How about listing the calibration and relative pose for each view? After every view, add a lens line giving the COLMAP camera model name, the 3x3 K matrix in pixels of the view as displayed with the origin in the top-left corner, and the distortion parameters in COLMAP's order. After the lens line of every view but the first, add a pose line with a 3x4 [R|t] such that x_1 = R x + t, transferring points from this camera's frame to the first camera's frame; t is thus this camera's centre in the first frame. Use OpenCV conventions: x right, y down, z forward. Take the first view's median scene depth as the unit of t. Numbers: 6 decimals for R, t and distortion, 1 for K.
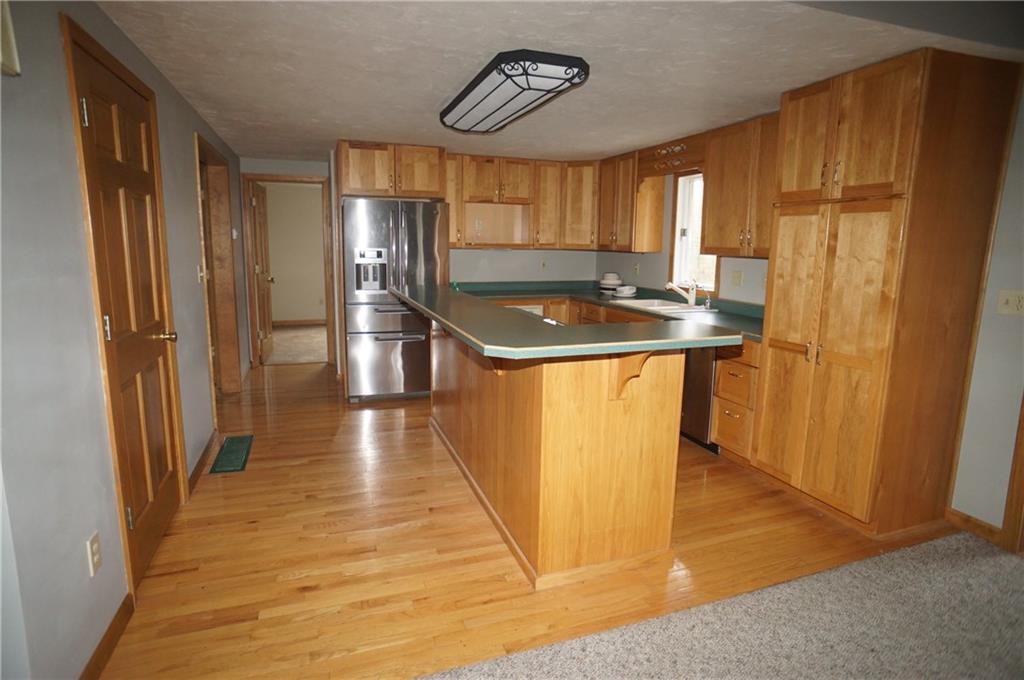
lens RADIAL K [[539.6, 0, 511.1], [0, 539.6, 332.6], [0, 0, 1]] dist [-0.066542, 0.037544]
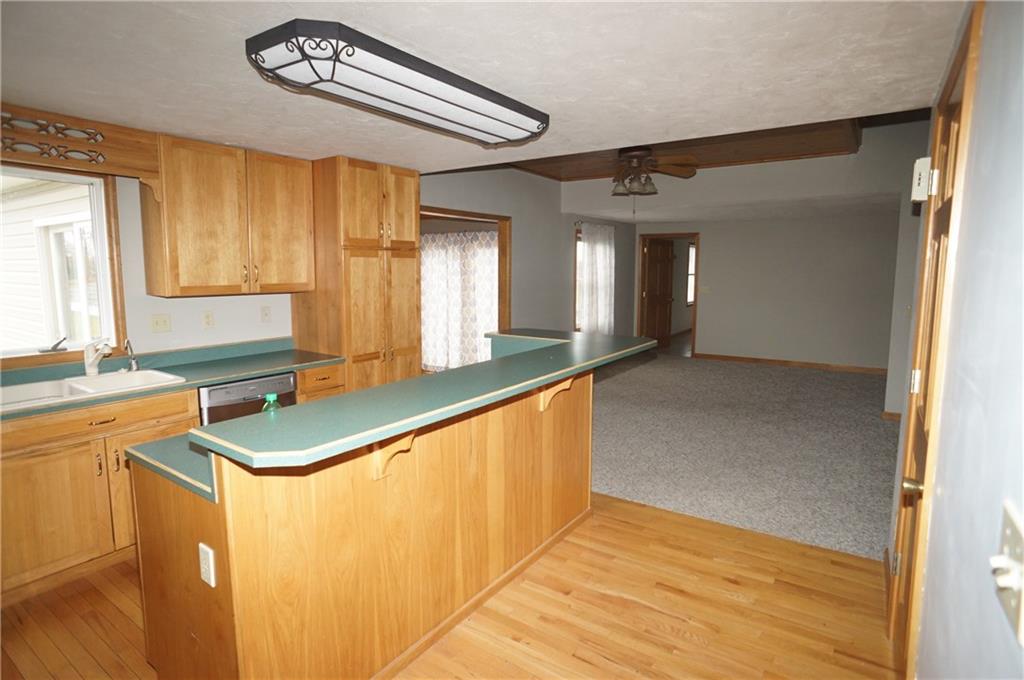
lens RADIAL K [[539.6, 0, 515.6], [0, 539.6, 334.4], [0, 0, 1]] dist [-0.066542, 0.037544]
pose [[-0.587880, -0.113718, 0.800915, -0.749825], [0.121172, 0.966521, 0.226174, -0.286393], [-0.799822, 0.230012, -0.554419, 1.458158]]
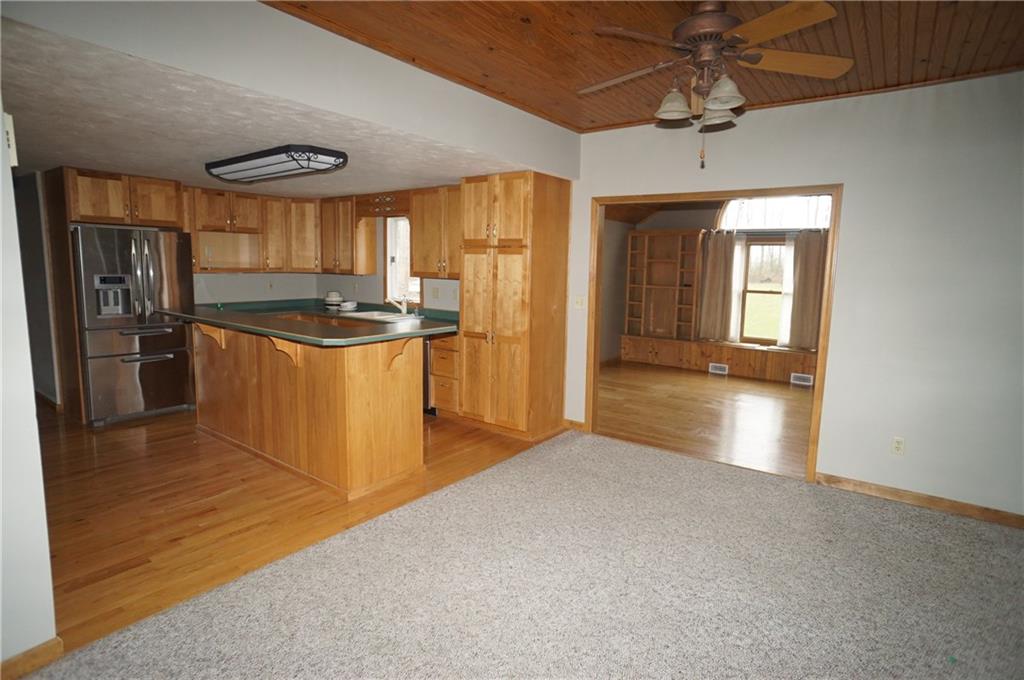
lens RADIAL K [[539.6, 0, 510.2], [0, 539.6, 337.8], [0, 0, 1]] dist [-0.066542, 0.037544]
pose [[0.835740, -0.069486, 0.544712, -0.282012], [0.079272, 0.996838, 0.005537, 0.033996], [-0.543374, 0.038553, 0.838605, -0.427818]]
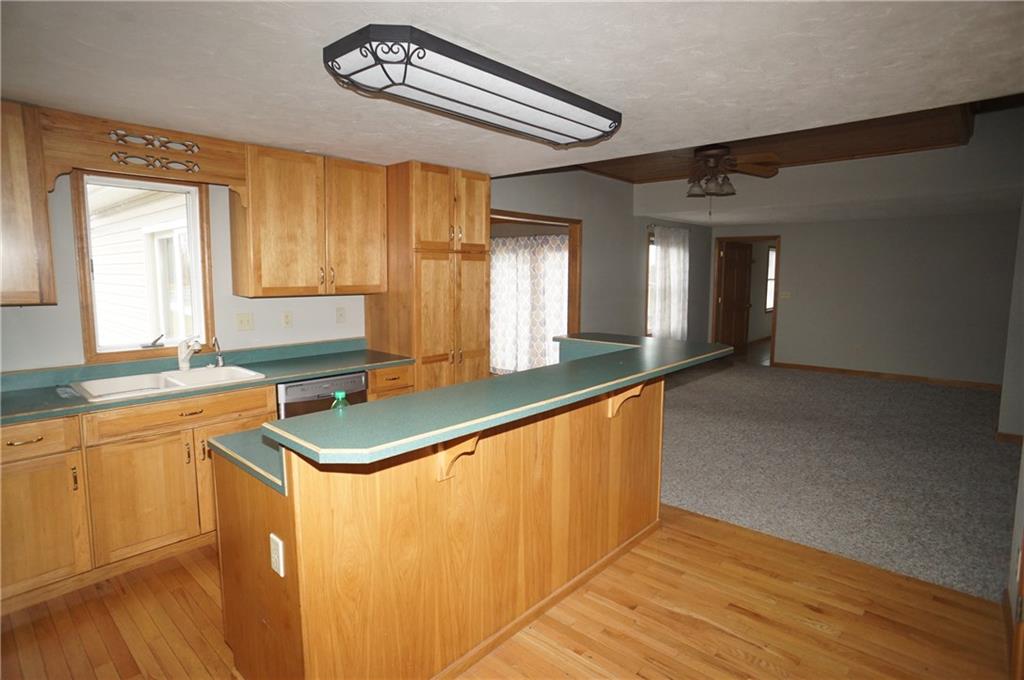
lens RADIAL K [[539.6, 0, 513.4], [0, 539.6, 335.9], [0, 0, 1]] dist [-0.066542, 0.037544]
pose [[-0.474999, -0.117591, 0.872094, -0.739207], [0.134003, 0.969808, 0.203754, -0.280344], [-0.869724, 0.213646, -0.444900, 1.448861]]
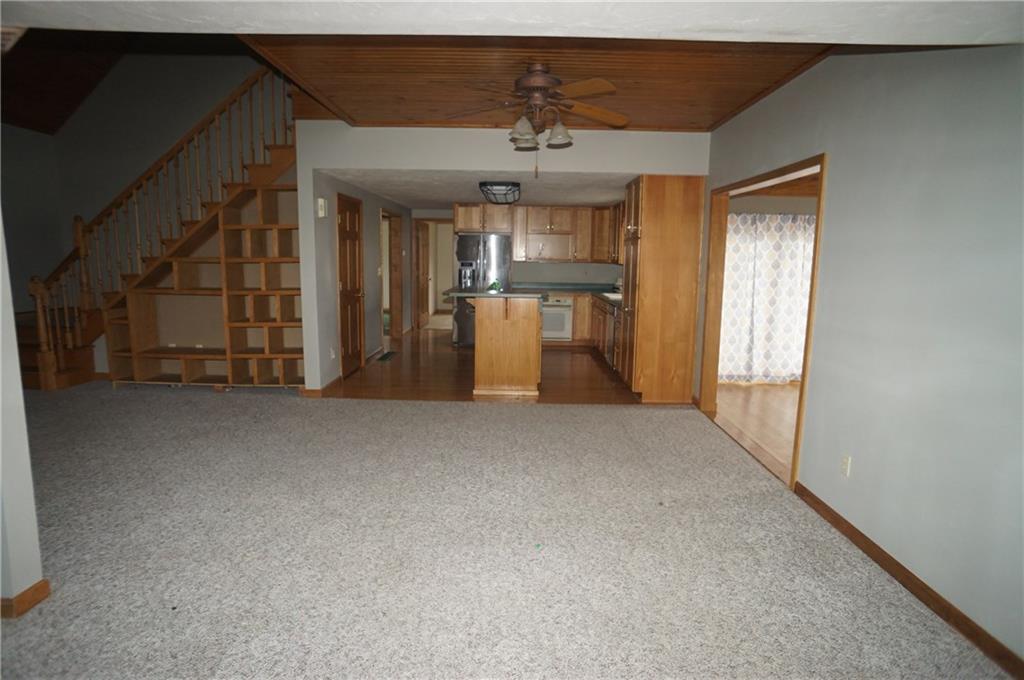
lens RADIAL K [[539.6, 0, 511.2], [0, 539.6, 336.8], [0, 0, 1]] dist [-0.066542, 0.037544]
pose [[0.935534, 0.051793, -0.349418, 0.841002], [-0.058144, 0.998278, -0.007705, 0.166224], [0.348418, 0.027525, 0.936935, -1.044231]]
